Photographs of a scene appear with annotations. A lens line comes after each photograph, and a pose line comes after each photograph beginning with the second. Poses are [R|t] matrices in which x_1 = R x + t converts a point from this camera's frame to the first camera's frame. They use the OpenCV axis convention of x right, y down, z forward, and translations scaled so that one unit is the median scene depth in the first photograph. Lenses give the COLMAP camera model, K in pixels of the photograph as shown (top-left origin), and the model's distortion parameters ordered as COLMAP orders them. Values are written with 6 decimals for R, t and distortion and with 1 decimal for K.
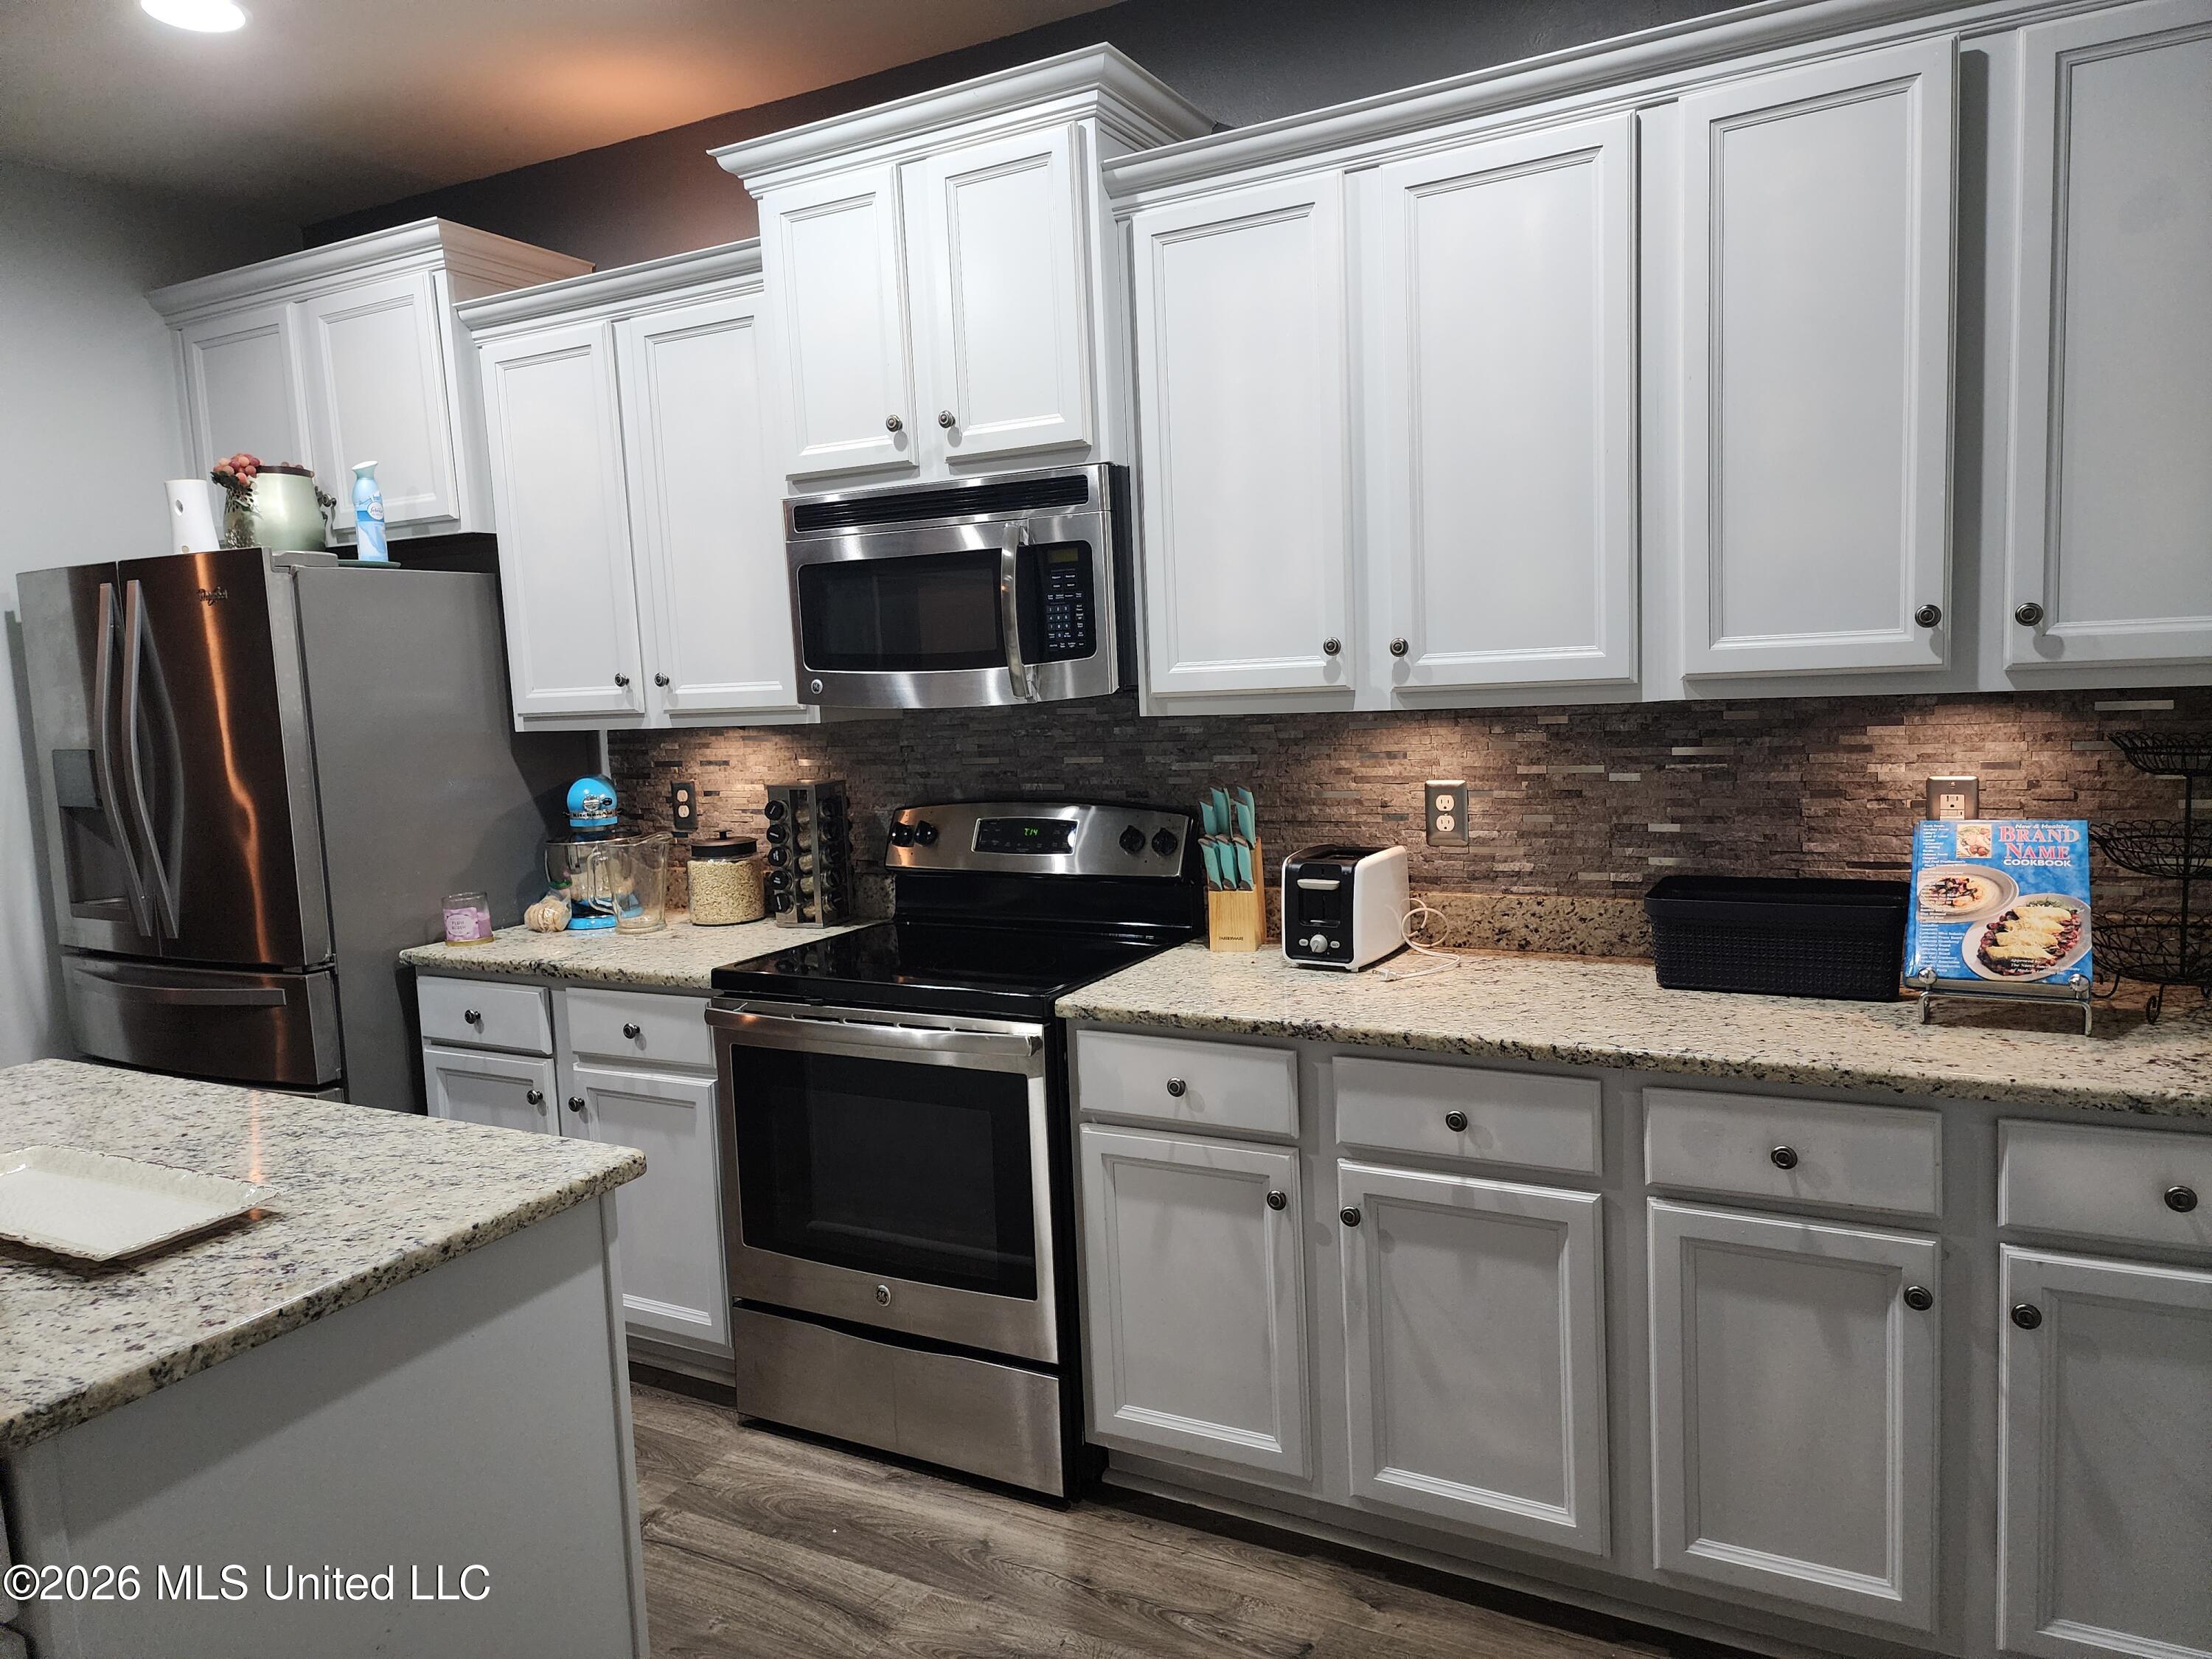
lens RADIAL K [[1488.9, 0, 1120.0], [0, 1488.9, 809.6], [0, 0, 1]] dist [0.029787, -0.013200]
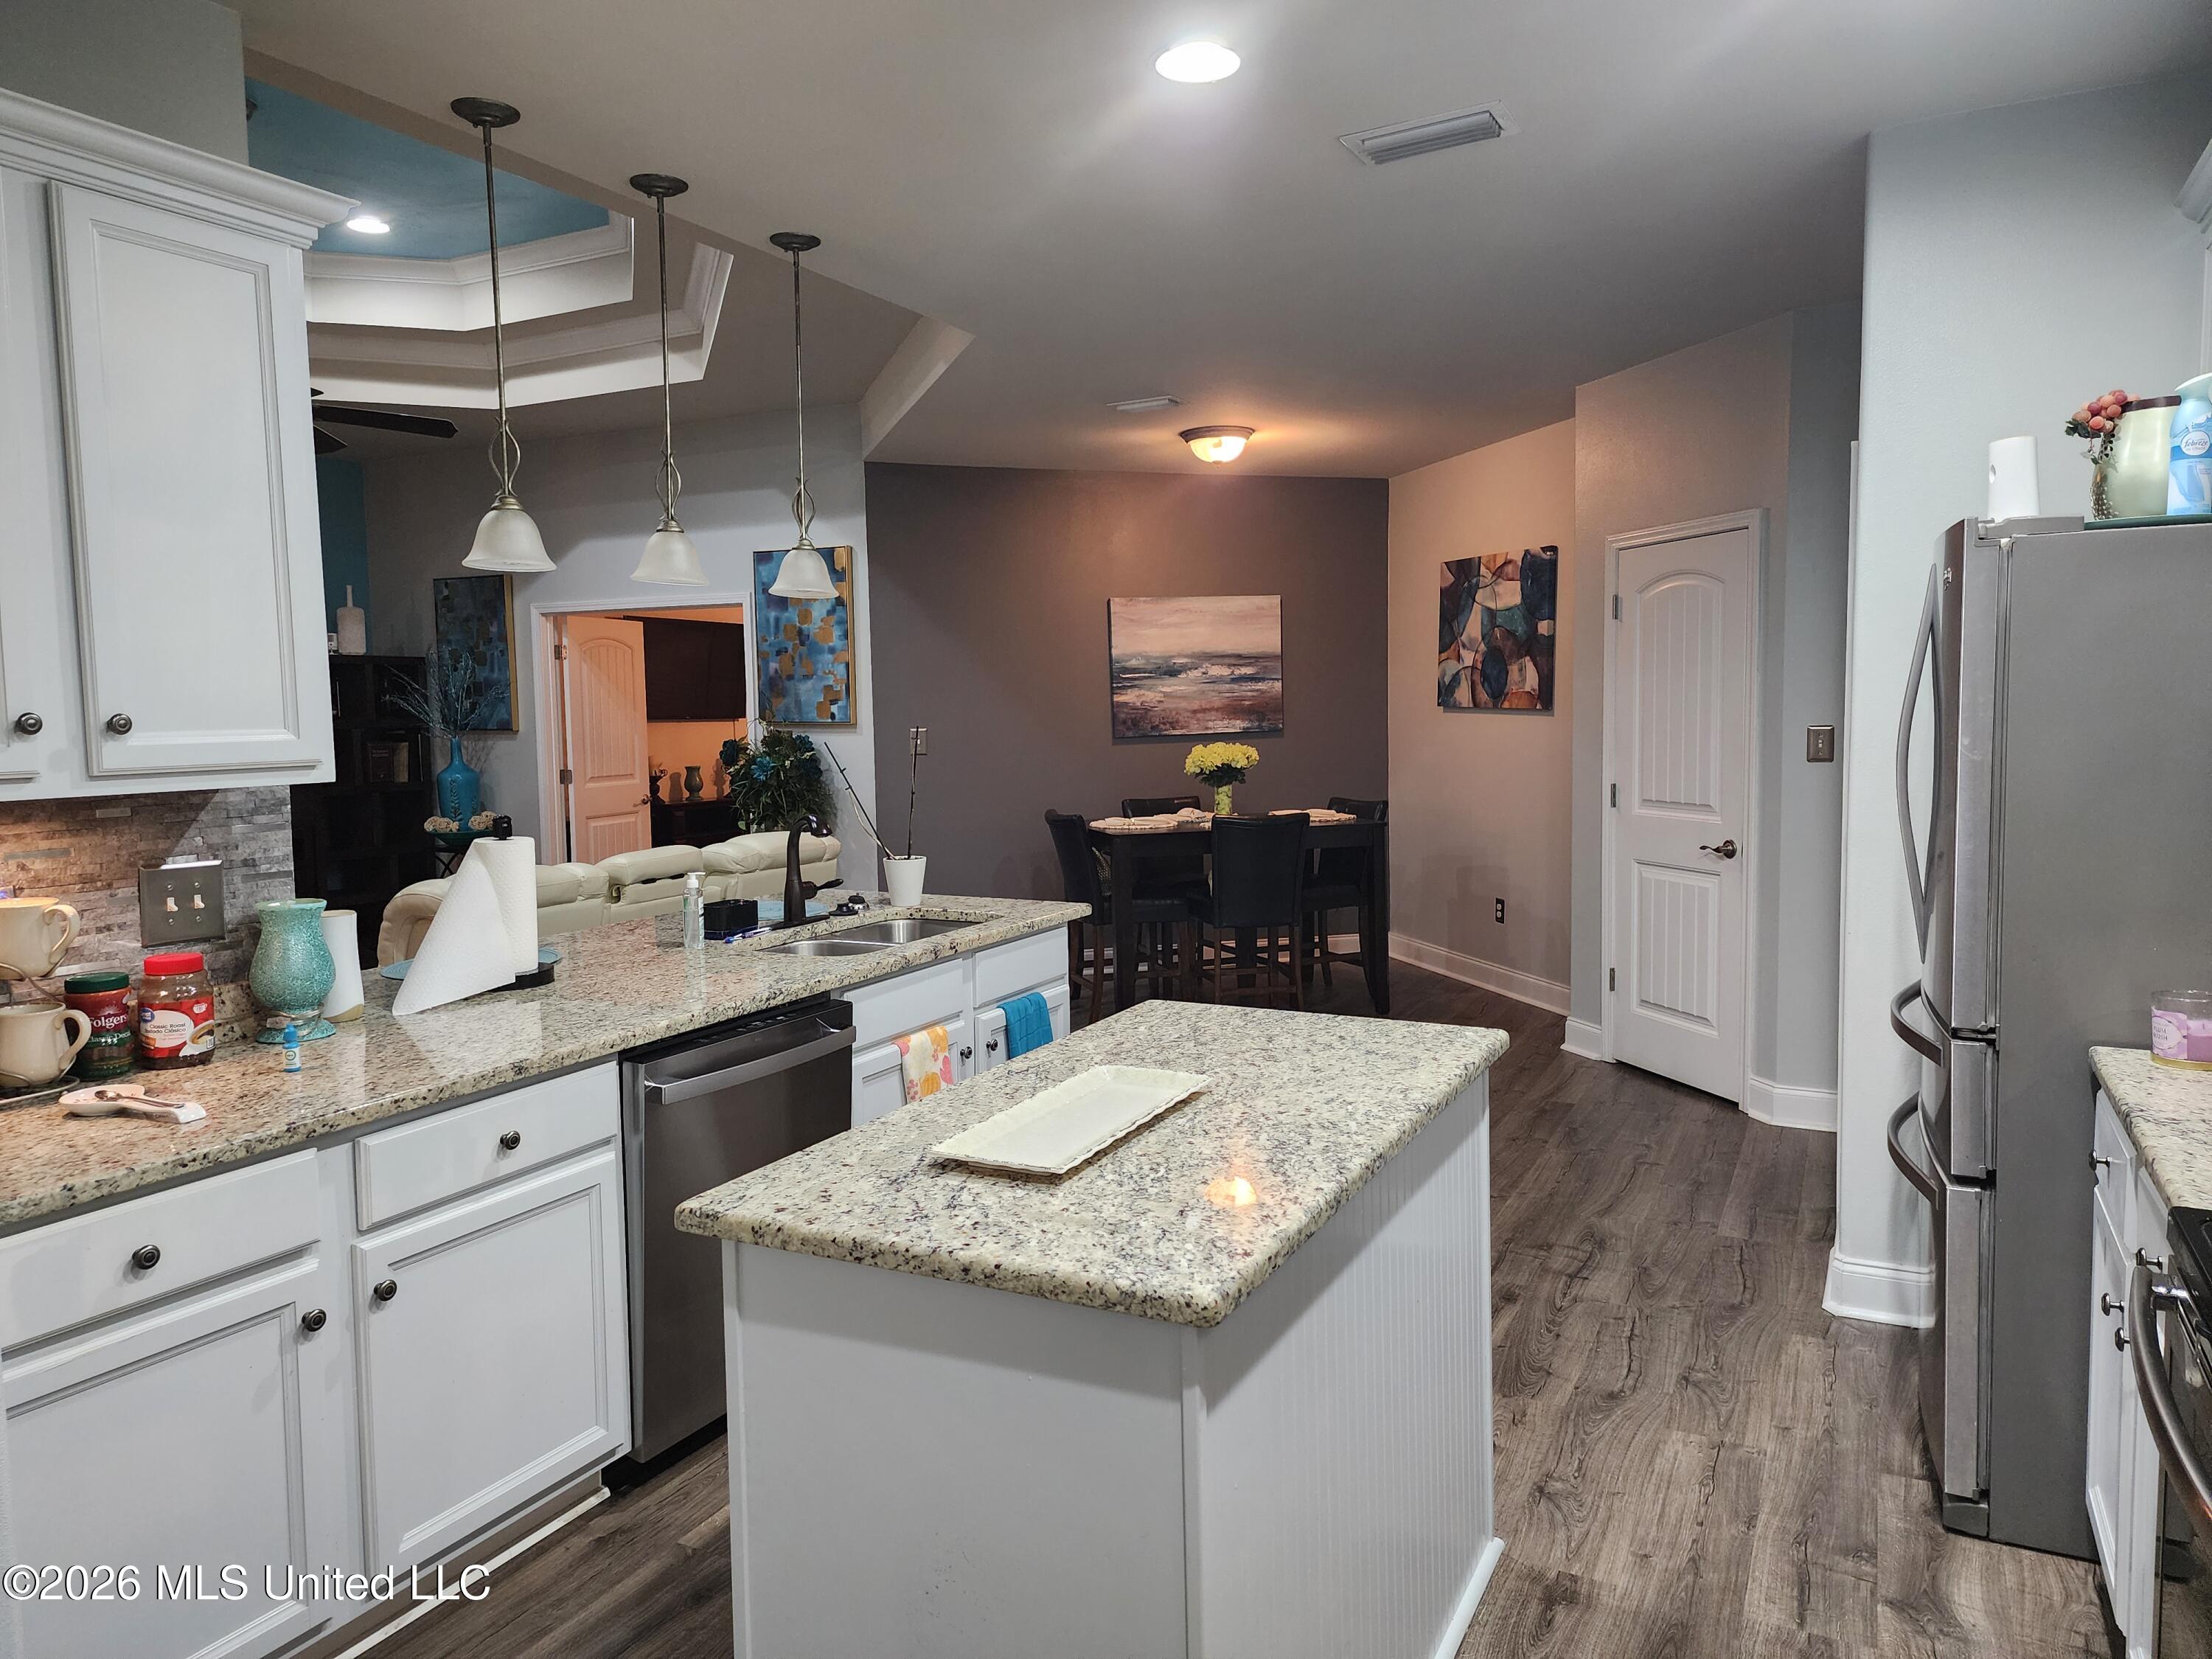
lens RADIAL K [[1488.9, 0, 1111.5], [0, 1488.9, 823.6], [0, 0, 1]] dist [0.029787, -0.013200]
pose [[0.023516, 0.117416, -0.992804, 0.315050], [-0.092218, 0.989100, 0.114794, -0.075856], [0.995461, 0.088855, 0.034087, 0.664439]]
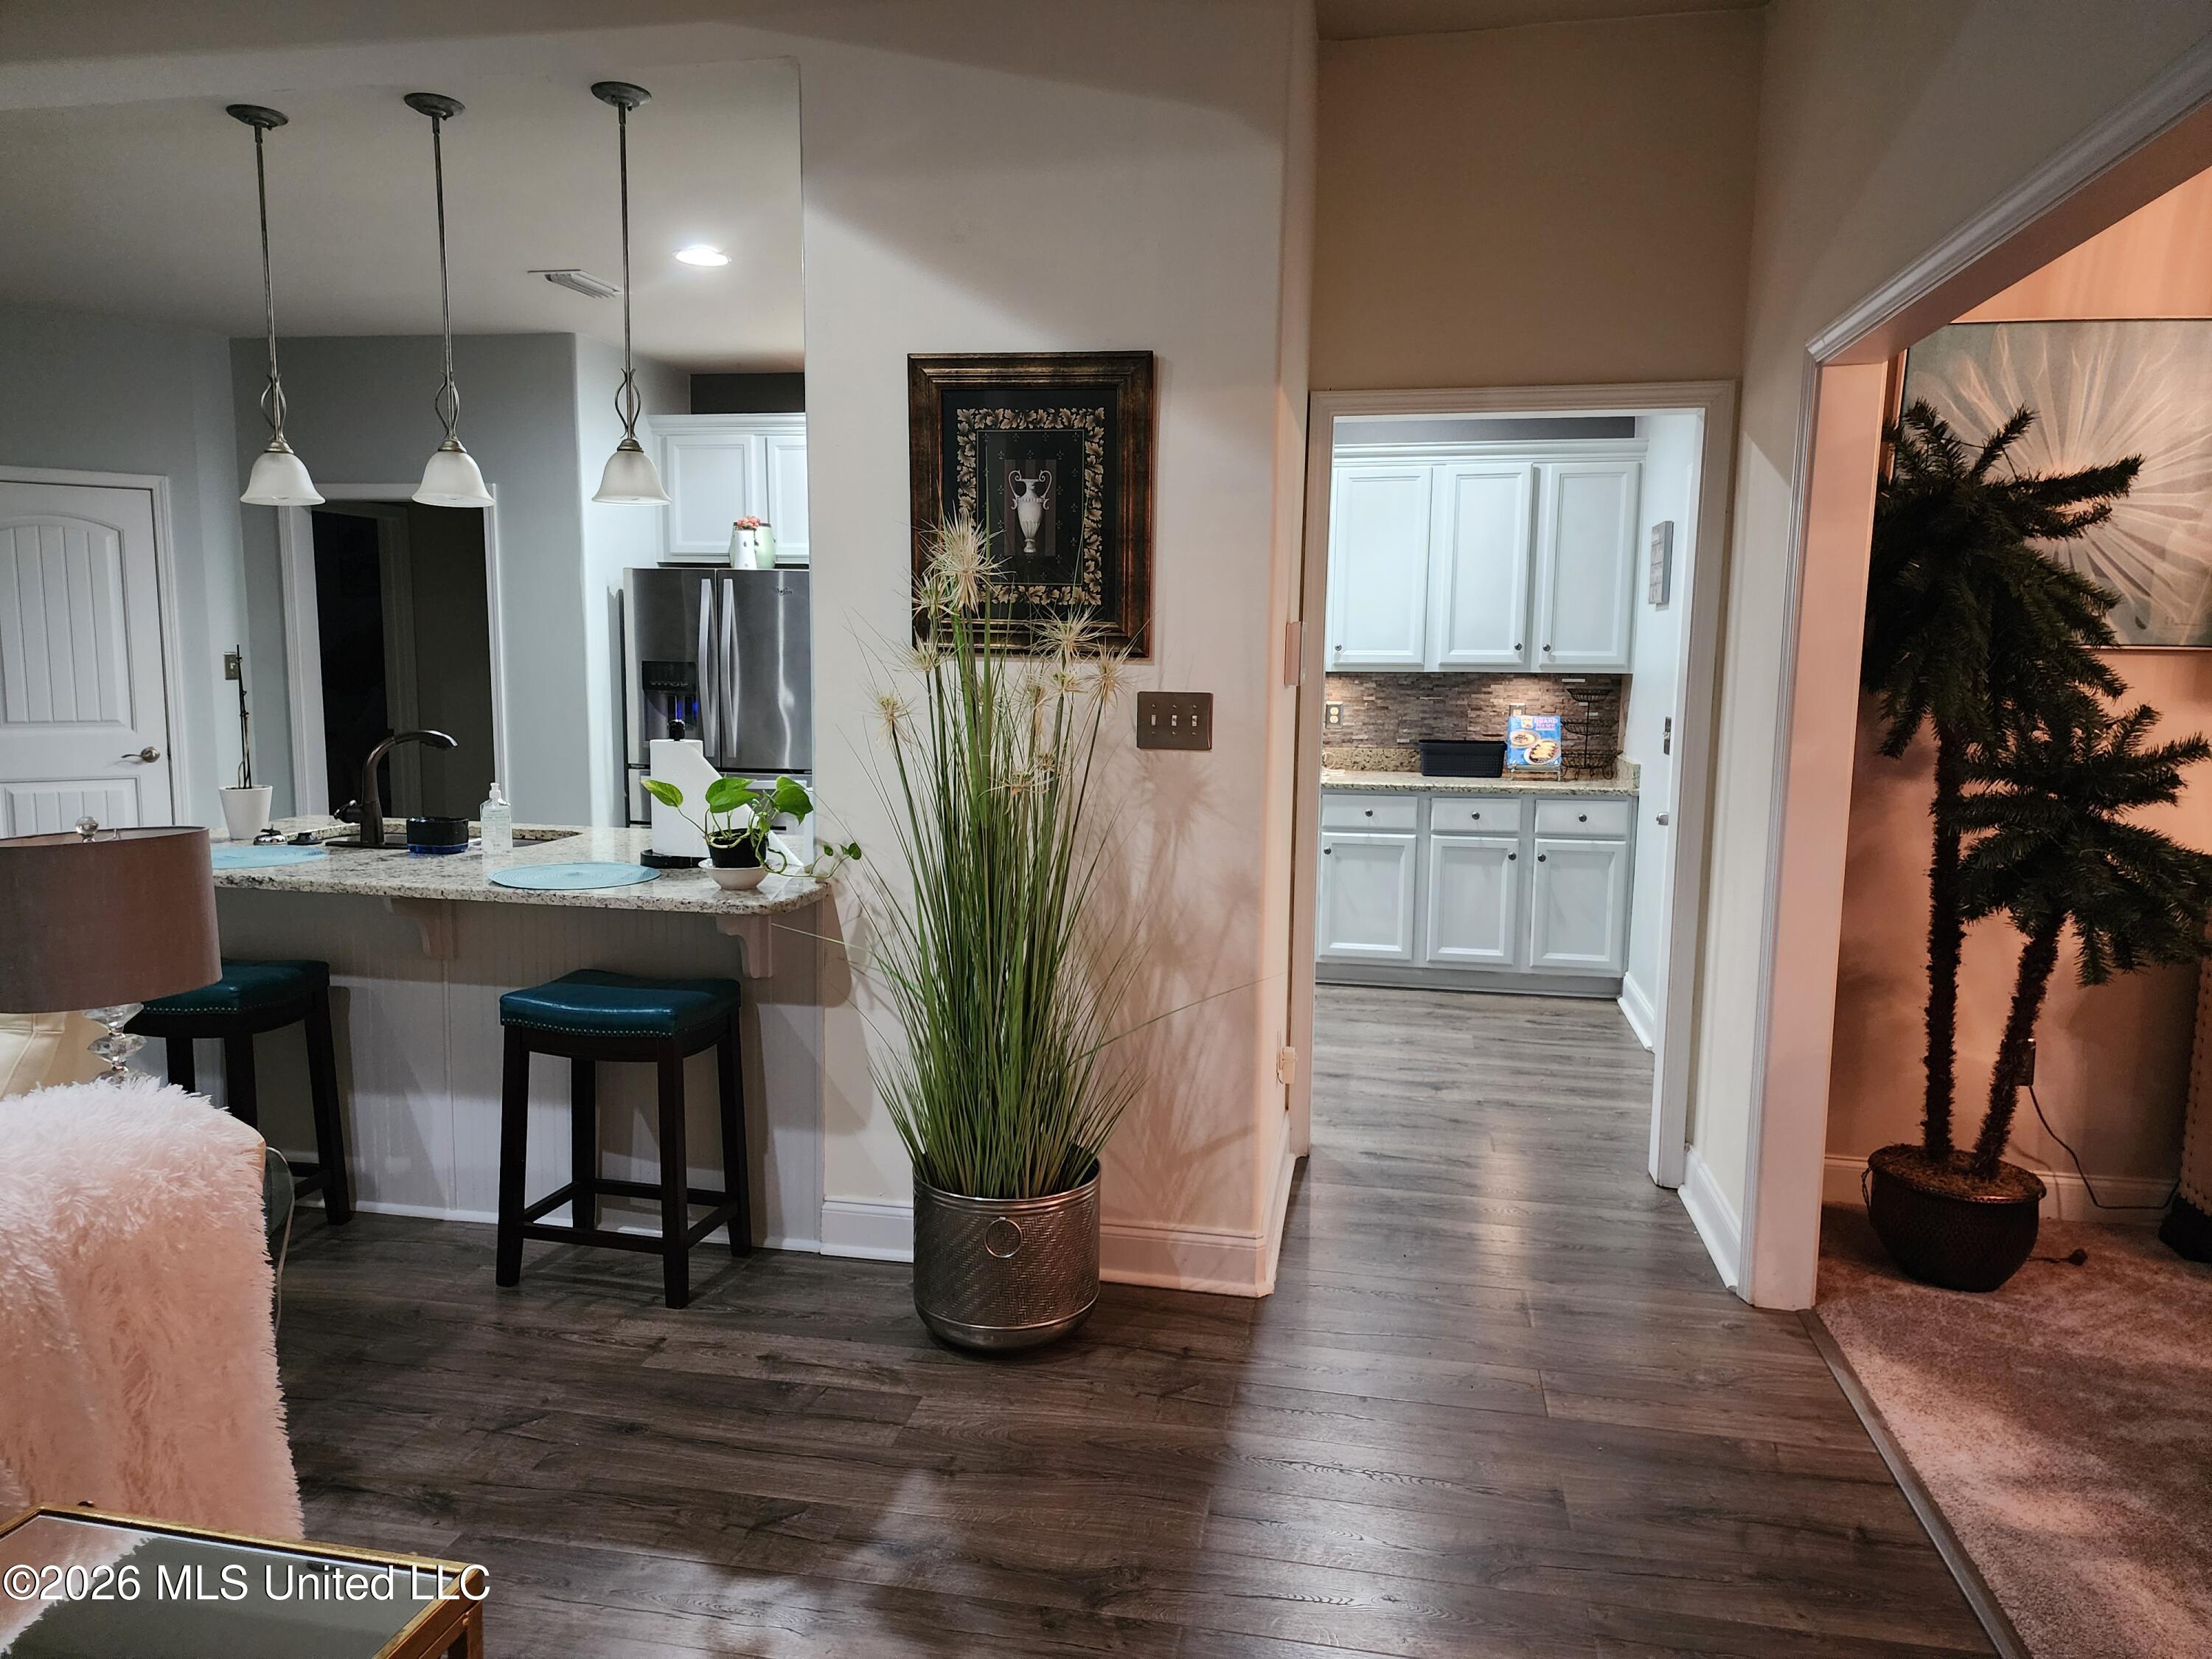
lens RADIAL K [[1488.9, 0, 1097.5], [0, 1488.9, 836.7], [0, 0, 1]] dist [0.029787, -0.013200]
pose [[0.954560, 0.016985, 0.297535, -1.177170], [-0.023941, 0.999518, 0.019749, 0.218305], [-0.297057, -0.025975, 0.954506, -1.659607]]
